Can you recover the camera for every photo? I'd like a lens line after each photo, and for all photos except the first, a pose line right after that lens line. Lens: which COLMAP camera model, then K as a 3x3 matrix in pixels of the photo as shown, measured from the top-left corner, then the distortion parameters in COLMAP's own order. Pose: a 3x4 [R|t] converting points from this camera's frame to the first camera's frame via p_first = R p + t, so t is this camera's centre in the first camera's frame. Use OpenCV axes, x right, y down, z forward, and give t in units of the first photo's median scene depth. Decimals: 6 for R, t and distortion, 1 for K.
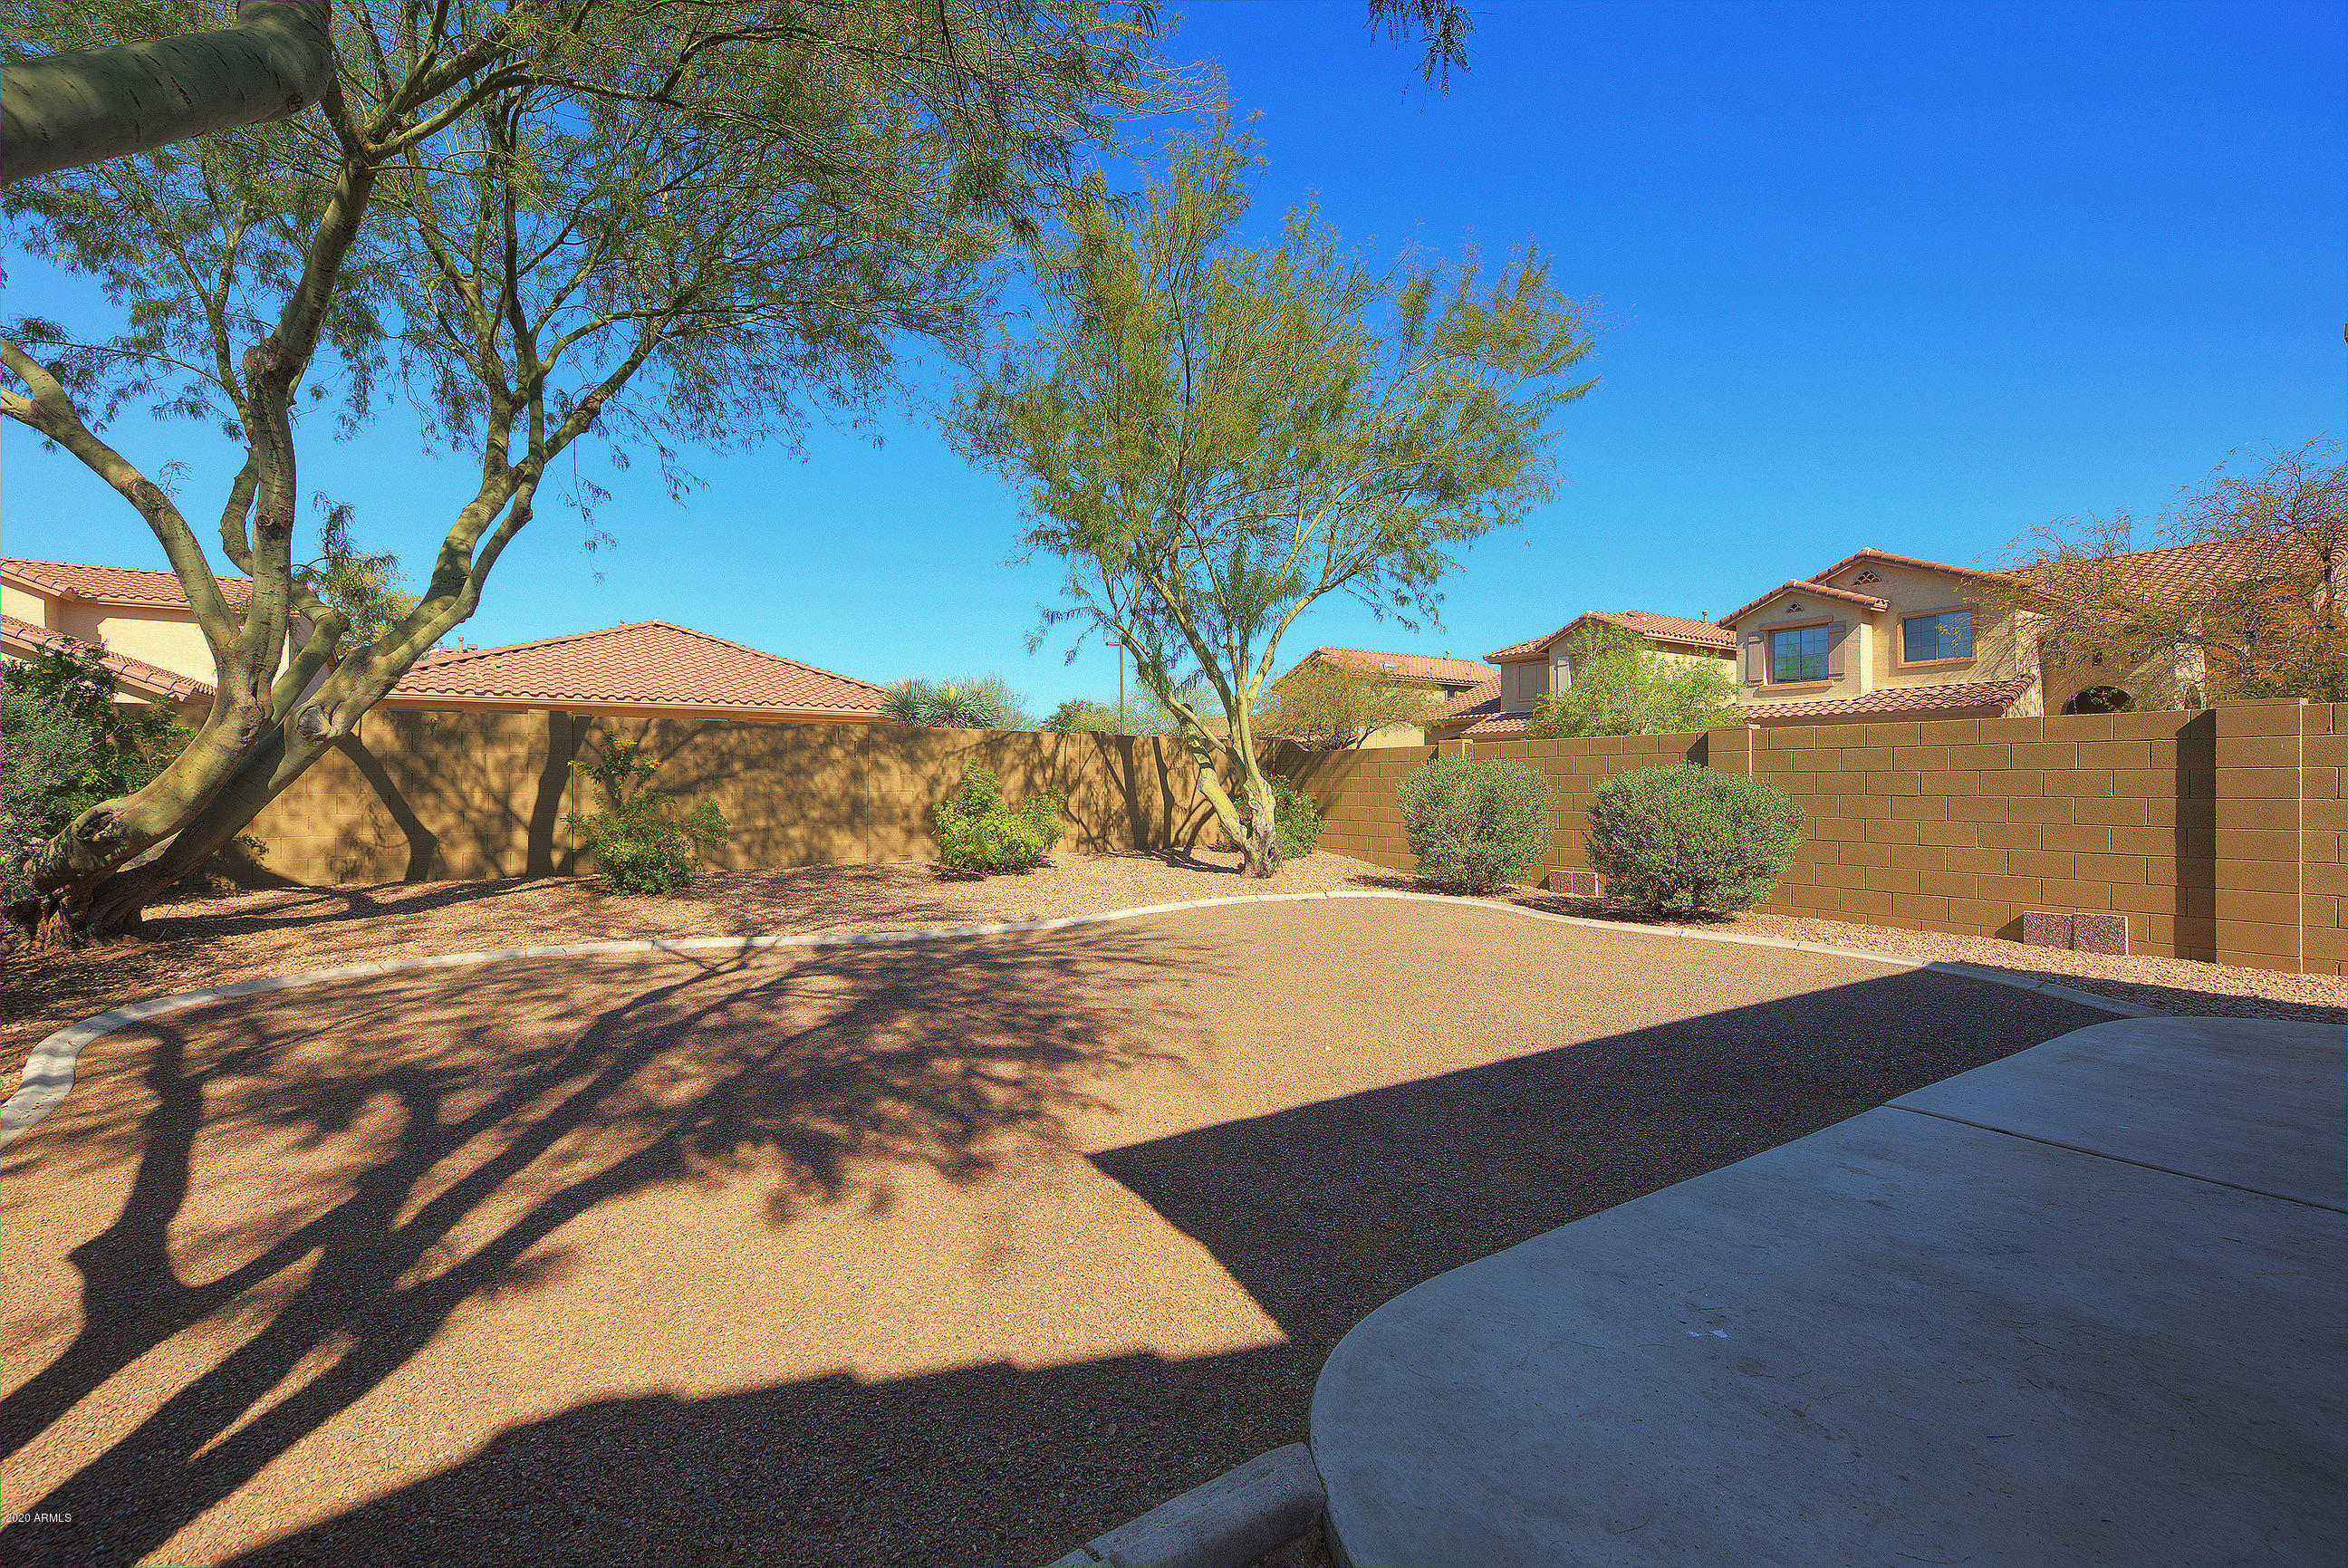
lens RADIAL K [[999.3, 0, 1174.0], [0, 999.3, 784.0], [0, 0, 1]] dist [0.010158, -0.000100]
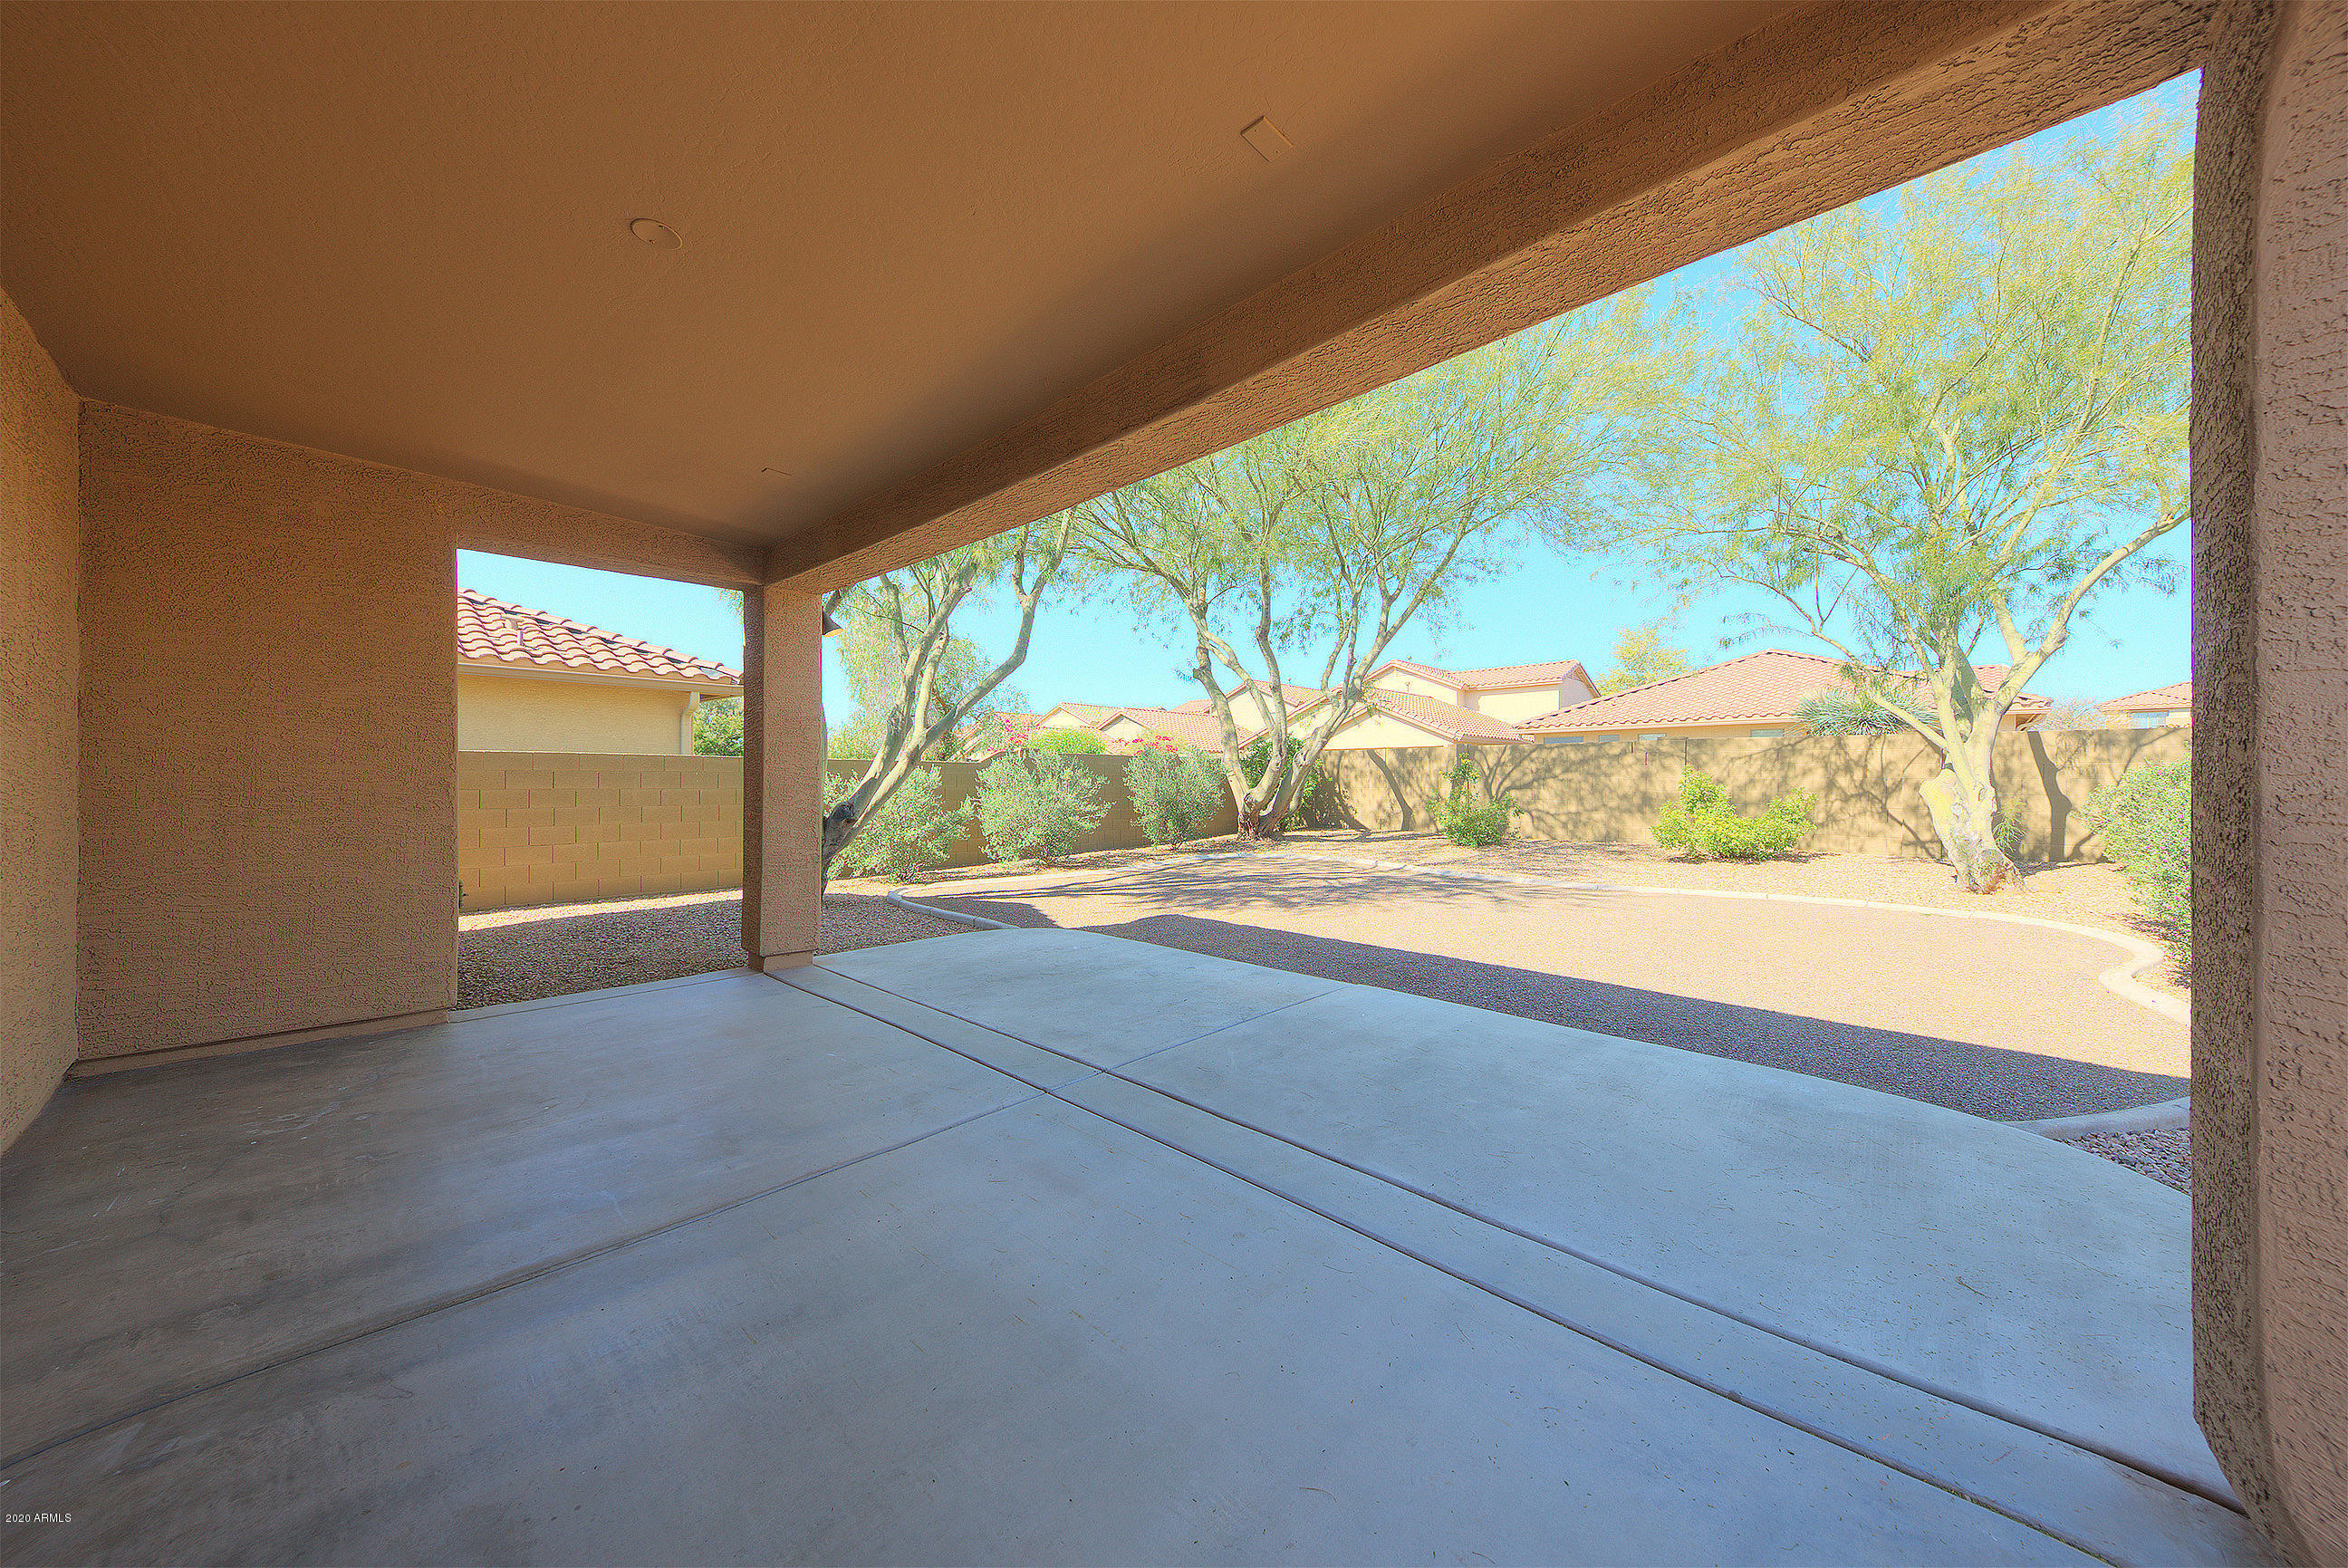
lens RADIAL K [[800.6, 0, 1175.6], [0, 800.6, 755.7], [0, 0, 1]] dist [0.030159, 0.000002]
pose [[0.235592, -0.026625, -0.971487, 0.616709], [-0.002815, 0.999602, -0.028078, -0.004744], [0.971848, 0.009350, 0.235424, 0.130757]]
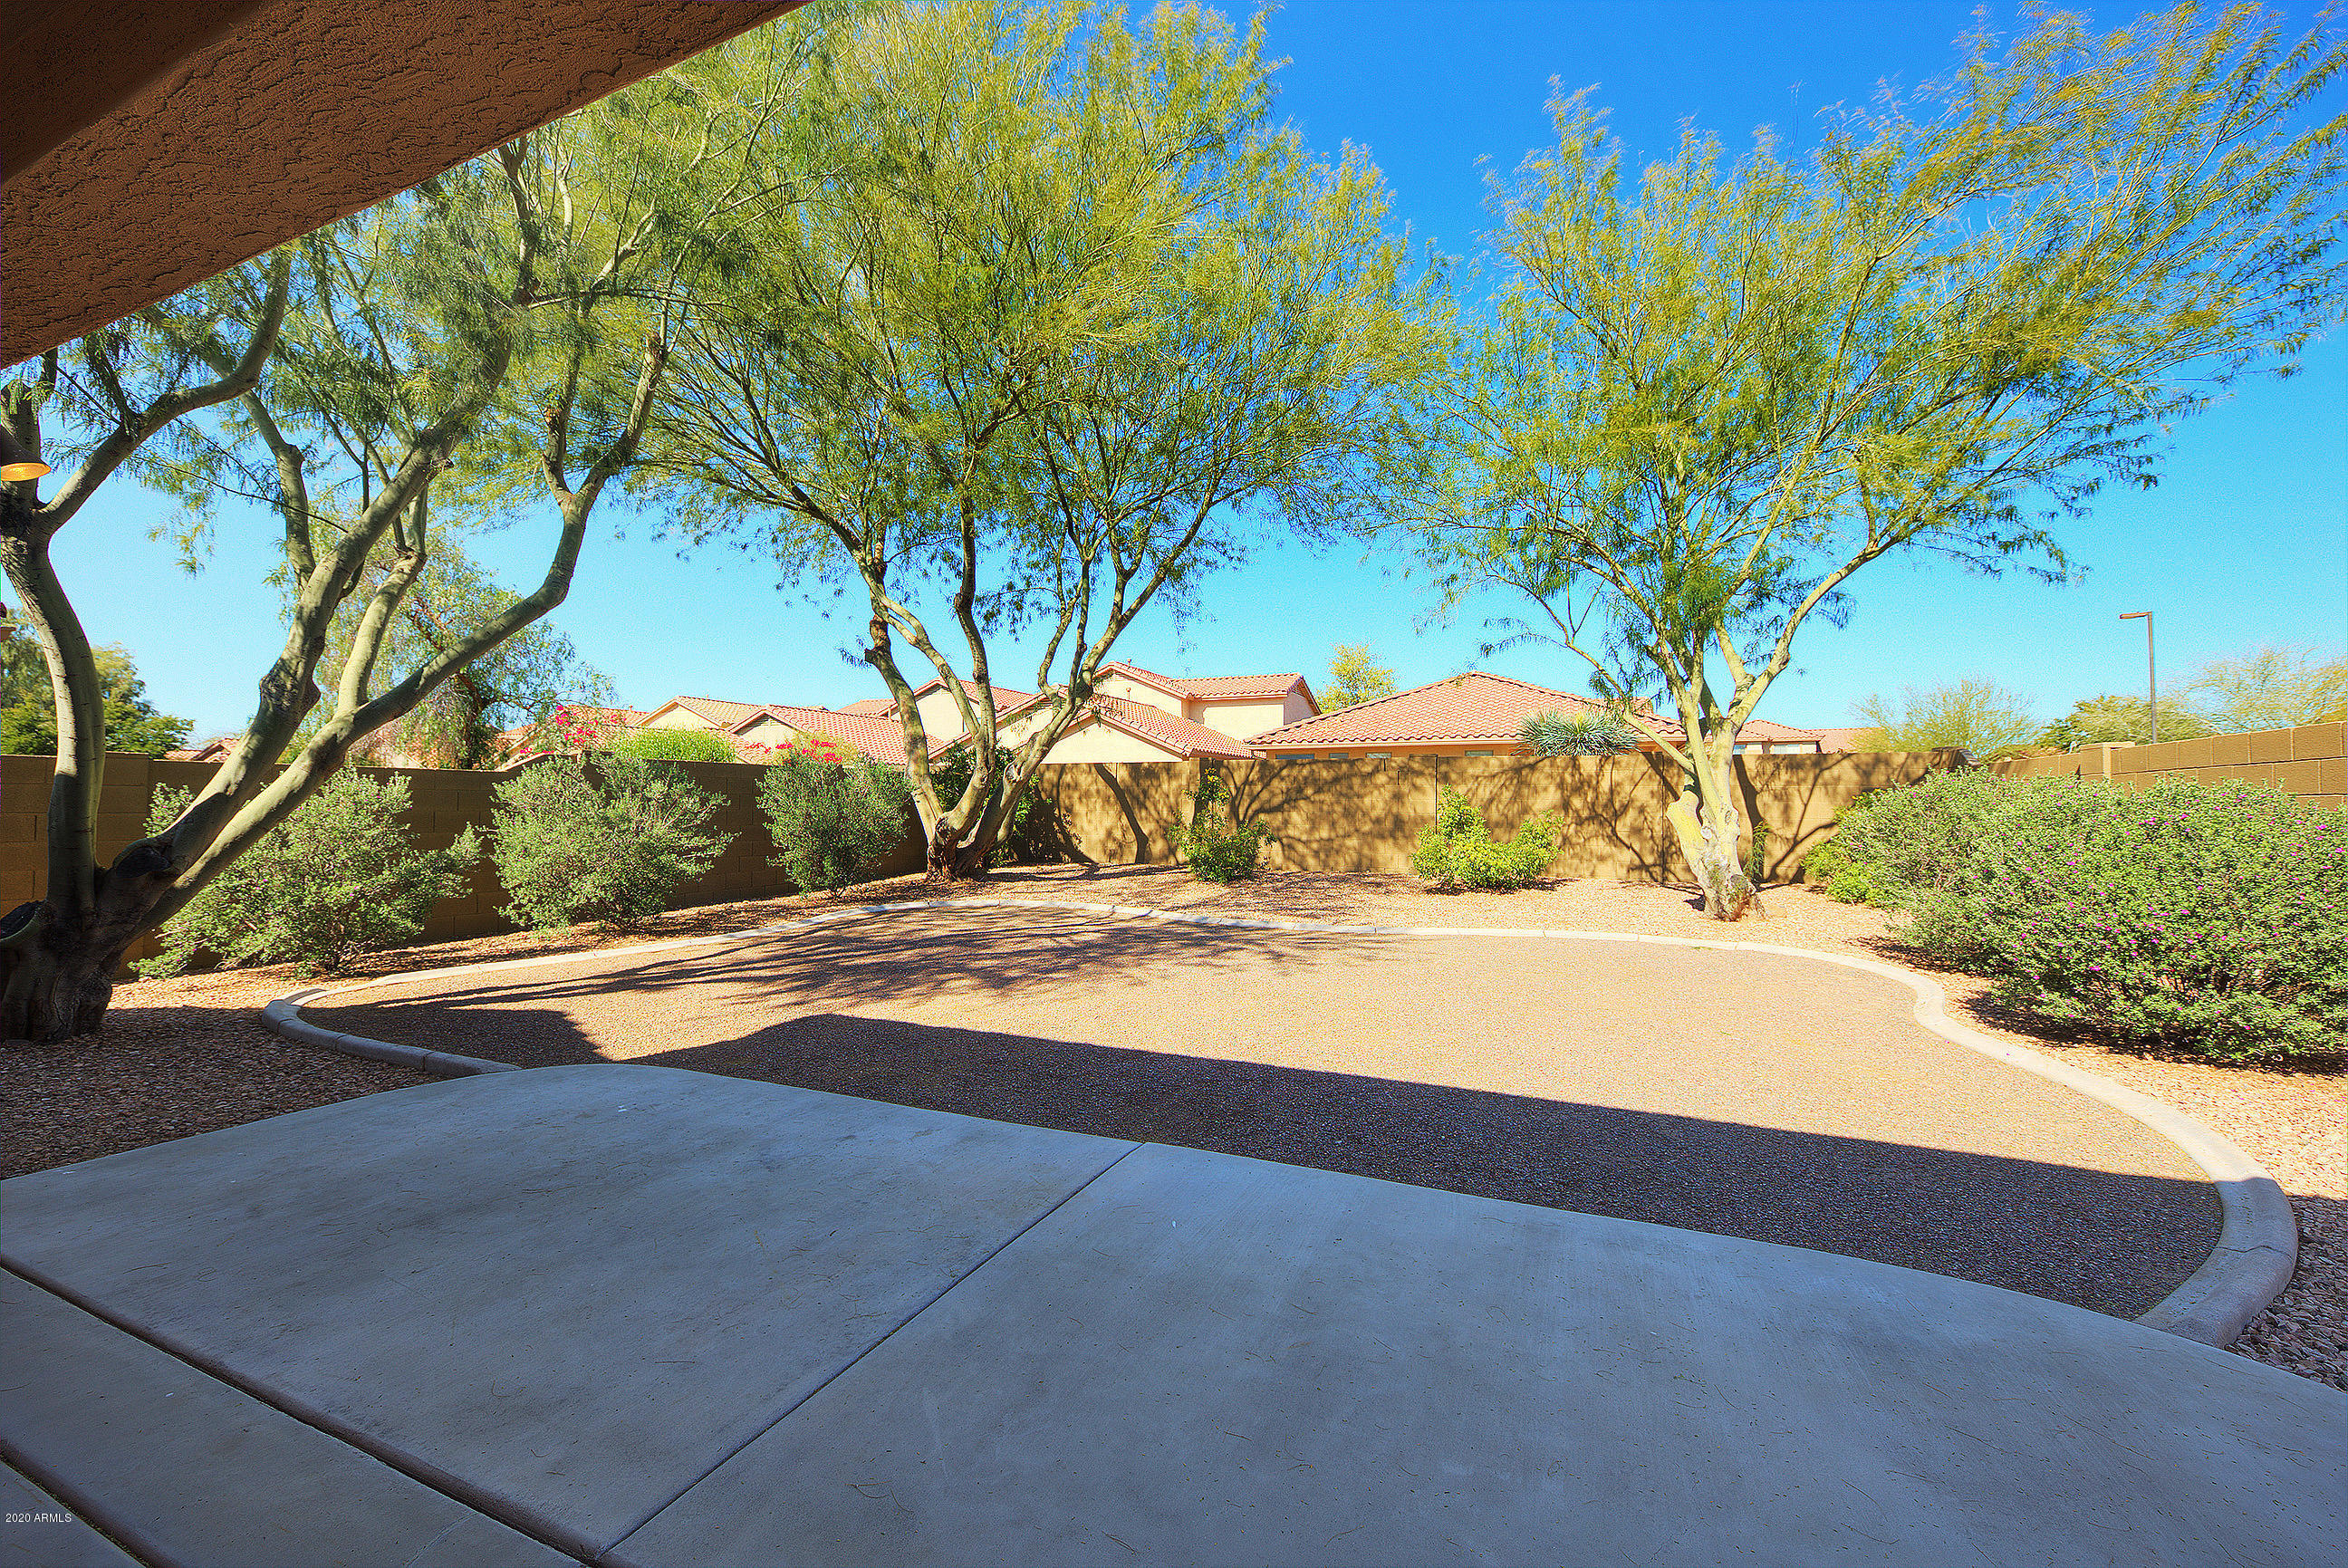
lens RADIAL K [[922.1, 0, 1174.0], [0, 922.1, 784.0], [0, 0, 1]] dist [0.019595, -0.000047]
pose [[0.549519, -0.011790, -0.835398, 0.476201], [-0.006449, 0.999811, -0.018352, -0.003661], [0.835456, 0.015473, 0.549339, 0.170681]]
